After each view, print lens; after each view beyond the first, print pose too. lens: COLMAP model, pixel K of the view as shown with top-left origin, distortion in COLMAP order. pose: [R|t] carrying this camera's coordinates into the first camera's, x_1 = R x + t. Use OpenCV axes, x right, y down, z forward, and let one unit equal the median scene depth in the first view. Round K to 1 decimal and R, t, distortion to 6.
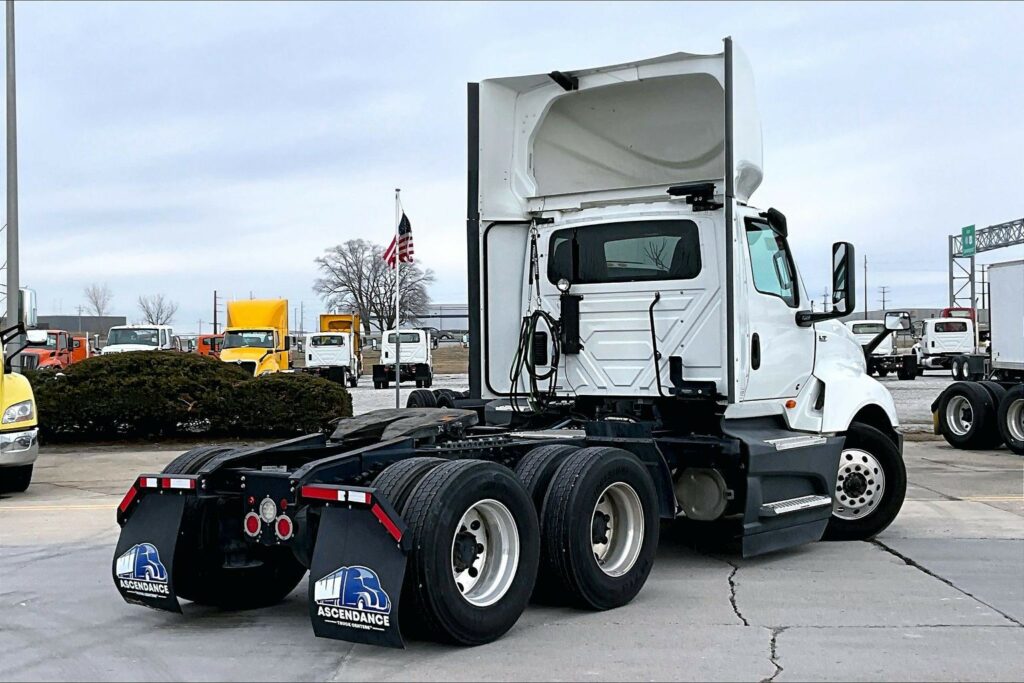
lens RADIAL K [[1472.5, 0, 515.7], [0, 1472.5, 280.1], [0, 0, 1]] dist [0.351481, -2.756003]
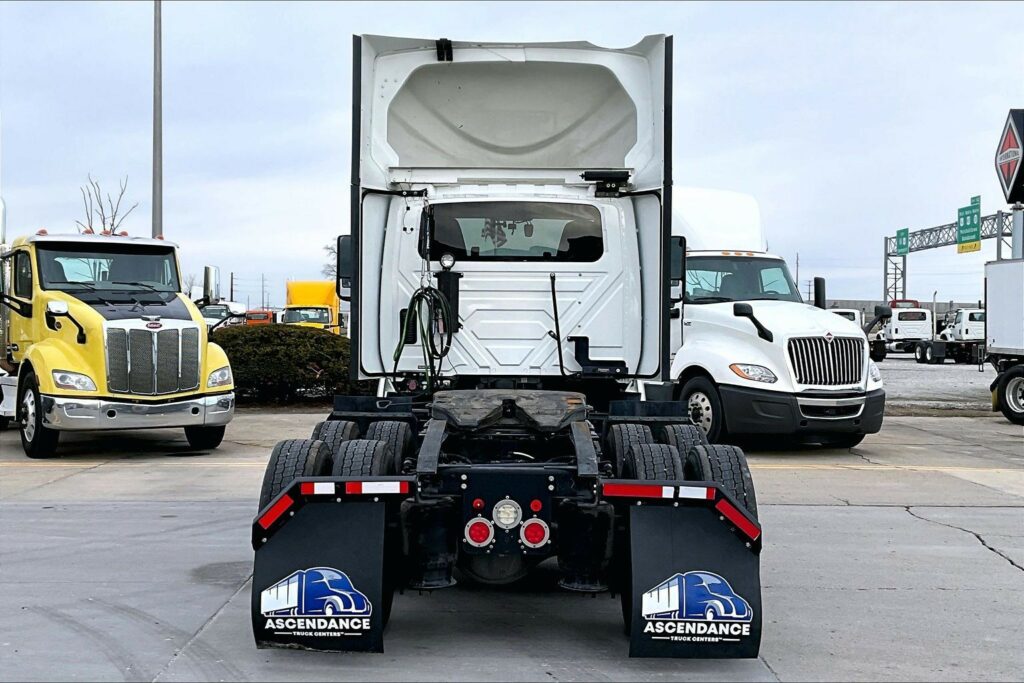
lens RADIAL K [[1249.0, 0, 496.4], [0, 1249.0, 316.7], [0, 0, 1]] dist [0.145800, -0.008412]
pose [[0.797356, 0.024790, 0.603000, -0.542005], [-0.047612, 0.998626, 0.021903, 0.024957], [-0.601628, -0.046174, 0.797441, 0.397881]]
